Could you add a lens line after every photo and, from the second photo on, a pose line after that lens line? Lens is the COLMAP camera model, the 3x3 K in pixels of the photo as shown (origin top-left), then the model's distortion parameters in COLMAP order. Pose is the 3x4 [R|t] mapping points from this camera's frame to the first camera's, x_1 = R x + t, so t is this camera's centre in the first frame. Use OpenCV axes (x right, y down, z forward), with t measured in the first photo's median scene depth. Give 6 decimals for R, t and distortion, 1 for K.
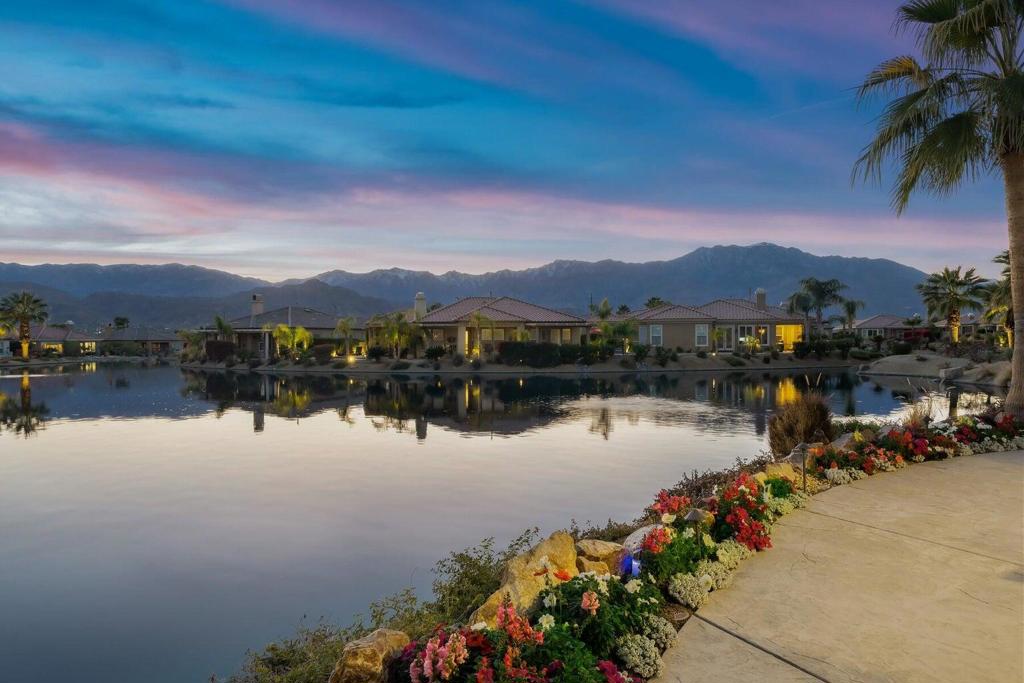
lens RADIAL K [[617.3, 0, 516.0], [0, 617.3, 343.4], [0, 0, 1]] dist [-0.002698, 0.000104]
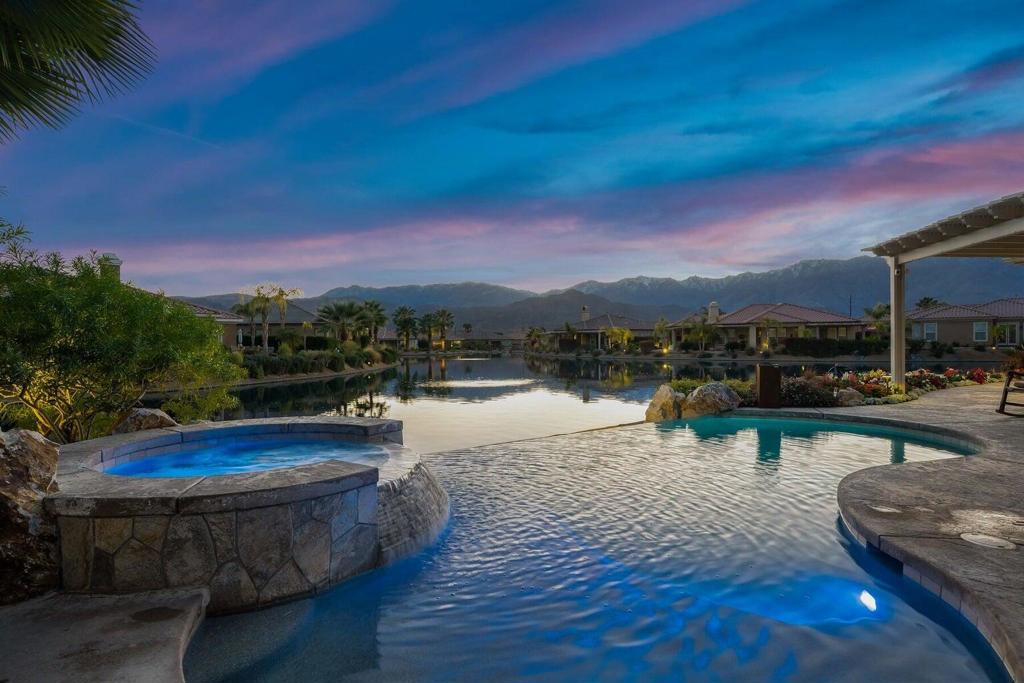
lens RADIAL K [[536.5, 0, 507.9], [0, 536.5, 345.8], [0, 0, 1]] dist [0.003706, 0.001054]
pose [[0.906875, 0.001139, -0.421397, -0.075542], [0.001420, 0.999982, 0.005760, 0.006344], [0.421396, -0.005822, 0.906858, -0.284739]]
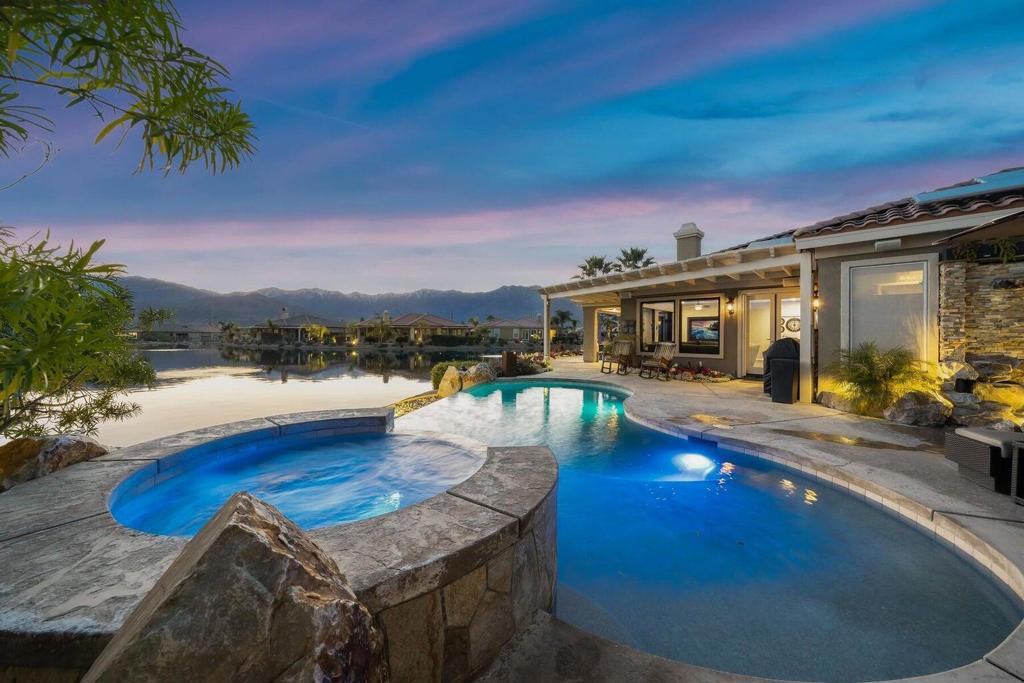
lens RADIAL K [[355.1, 0, 506.9], [0, 355.1, 335.1], [0, 0, 1]] dist [-0.003567, -0.000118]
pose [[0.954446, 0.013778, 0.298065, -0.137354], [-0.011382, 0.999887, -0.009772, 0.006484], [-0.298166, 0.005935, 0.954496, -0.278605]]
